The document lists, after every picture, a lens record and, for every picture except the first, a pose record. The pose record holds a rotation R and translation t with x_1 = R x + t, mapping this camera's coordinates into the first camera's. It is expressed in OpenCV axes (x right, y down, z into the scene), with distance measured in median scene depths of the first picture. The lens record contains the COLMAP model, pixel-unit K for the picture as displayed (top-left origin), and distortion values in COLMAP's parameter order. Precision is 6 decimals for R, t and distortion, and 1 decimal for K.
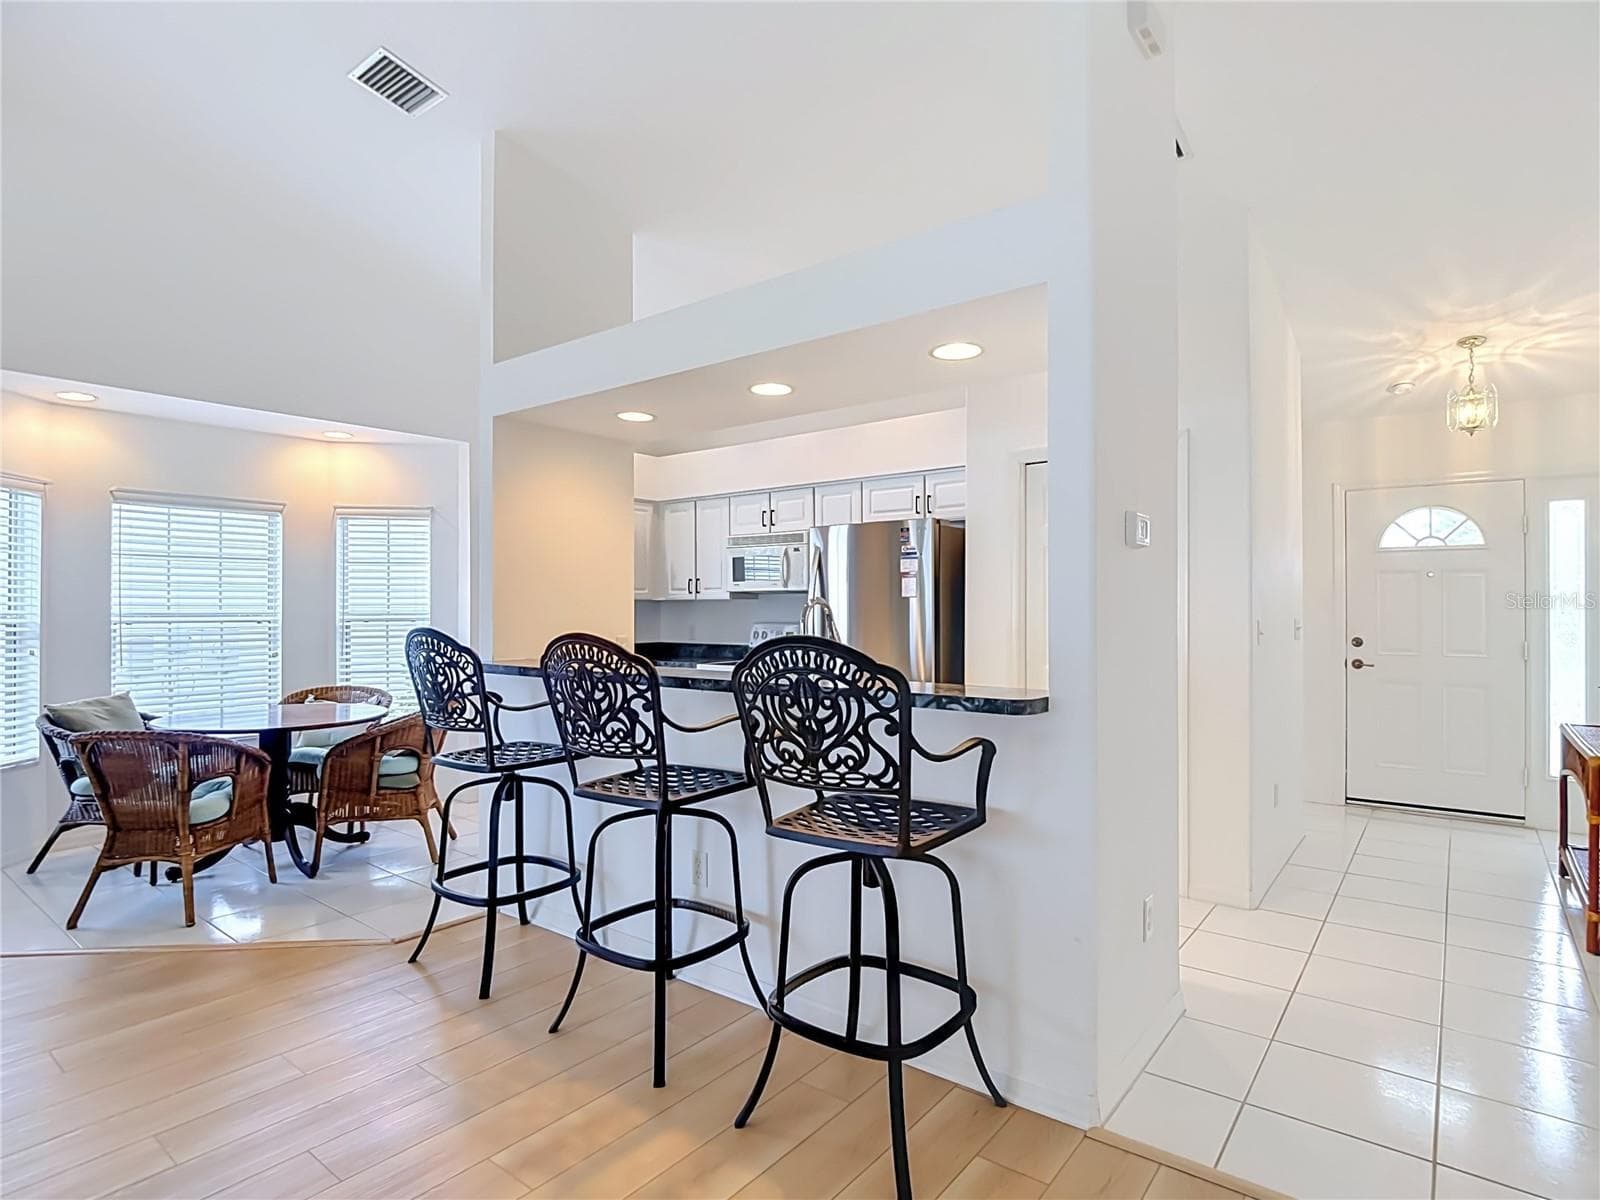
lens RADIAL K [[848.9, 0, 803.9], [0, 848.9, 596.2], [0, 0, 1]] dist [-0.004790, -0.011527]
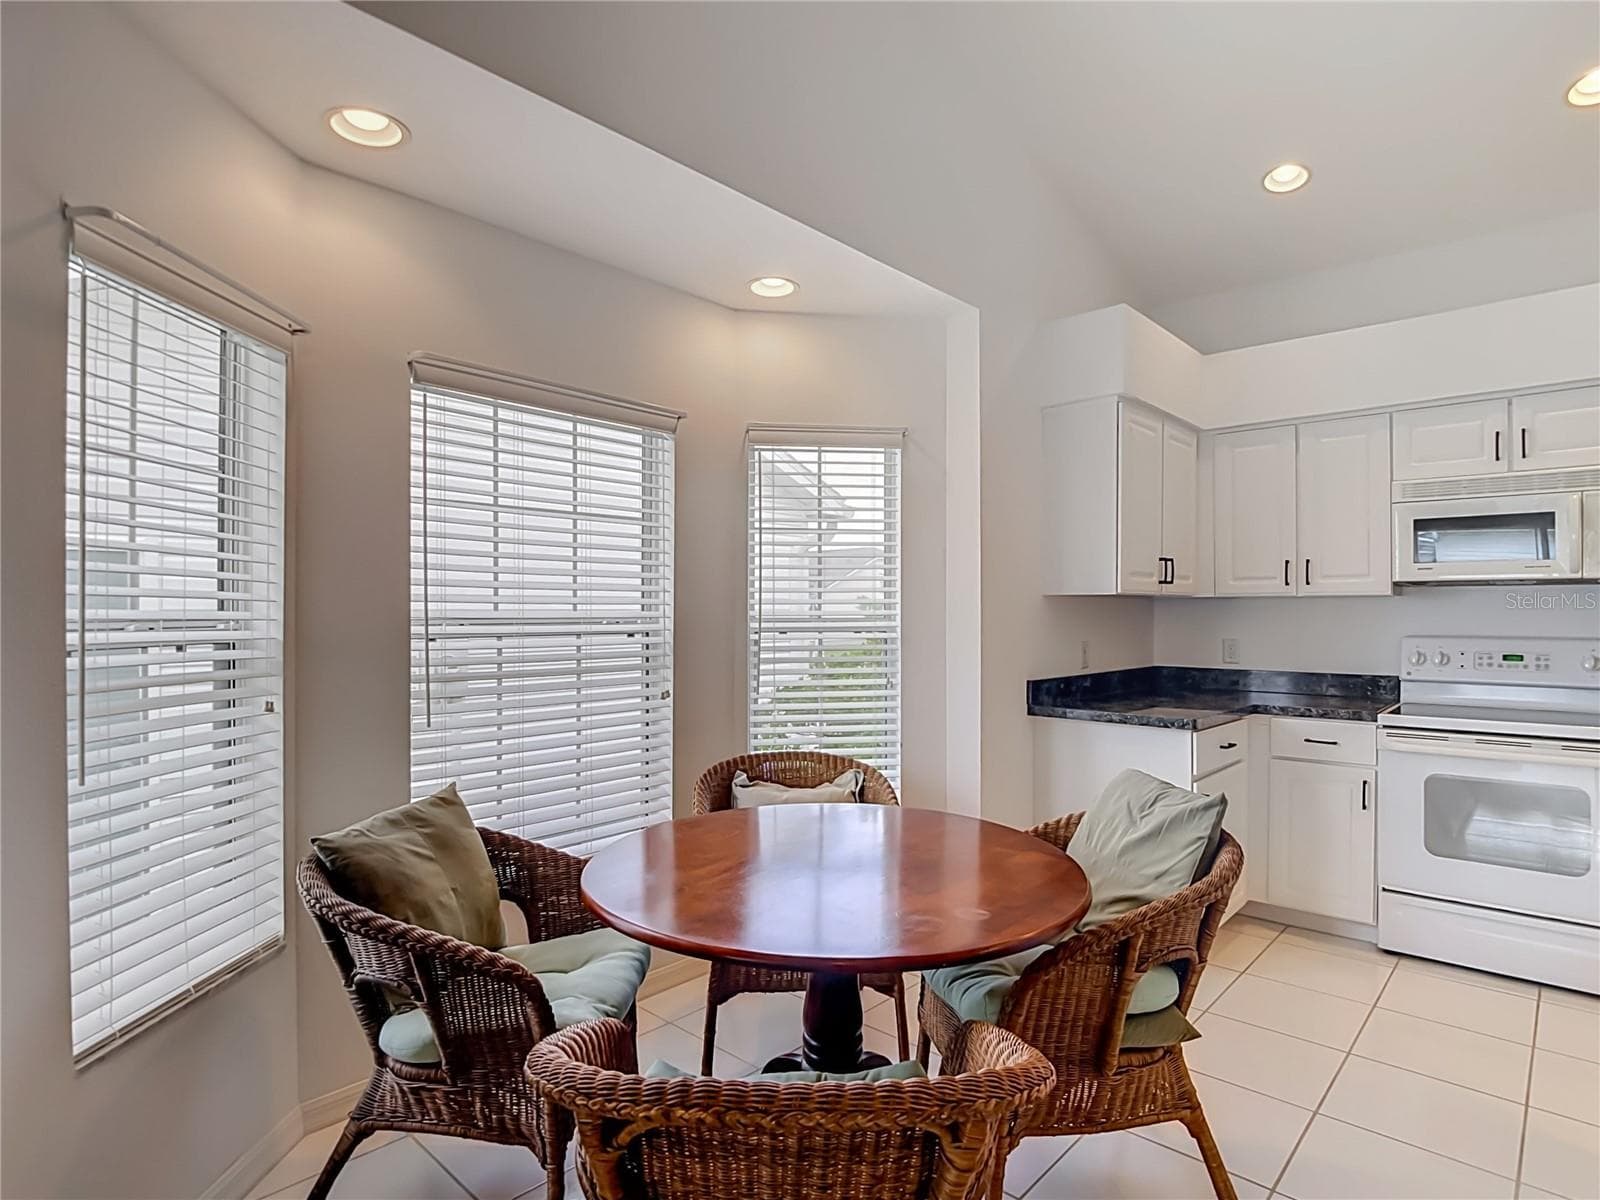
lens RADIAL K [[848.9, 0, 812.1], [0, 848.9, 601.1], [0, 0, 1]] dist [-0.004790, -0.011527]
pose [[0.997503, 0.000410, -0.070617, -0.622208], [-0.000309, 0.999999, 0.001445, 0.011028], [0.070618, -0.001420, 0.997502, 0.592832]]
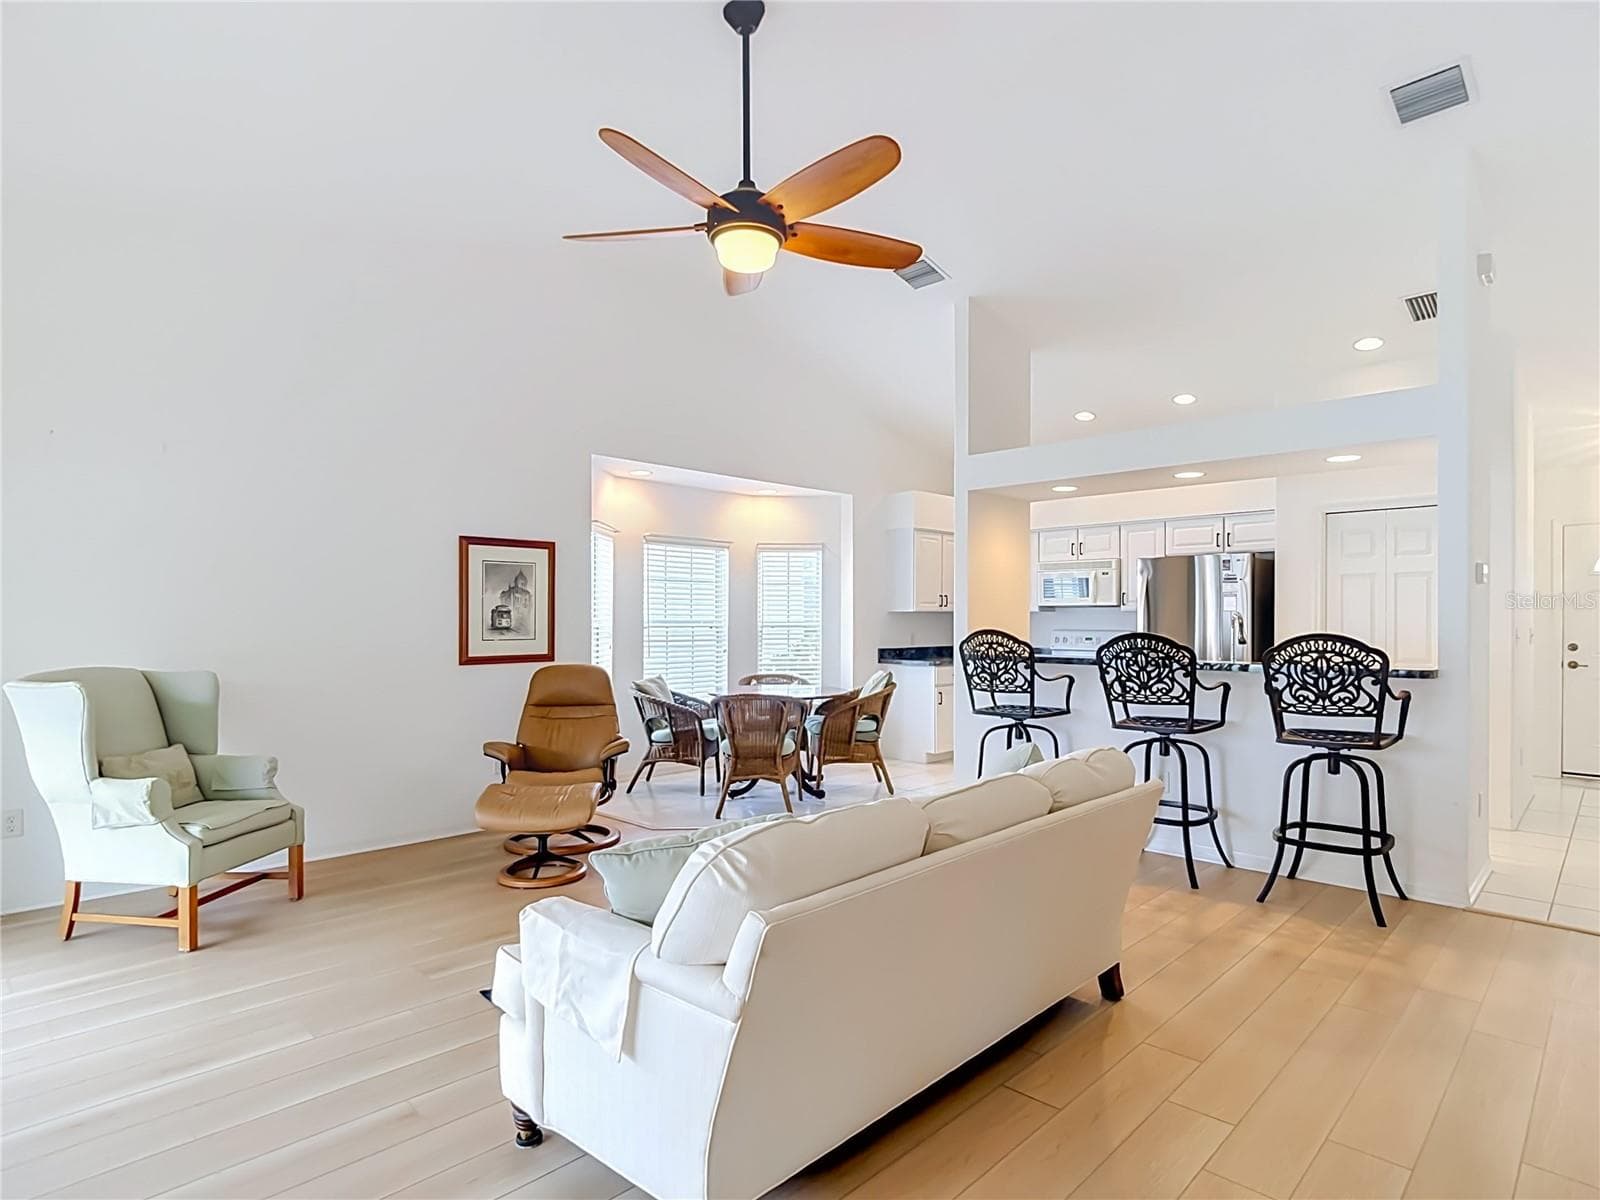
lens RADIAL K [[848.9, 0, 793.9], [0, 848.9, 611.3], [0, 0, 1]] dist [-0.004790, -0.011527]
pose [[0.992381, 0.001979, -0.123189, -0.428707], [-0.001129, 0.999975, 0.006970, -0.006992], [0.123199, -0.006778, 0.992359, -0.468025]]
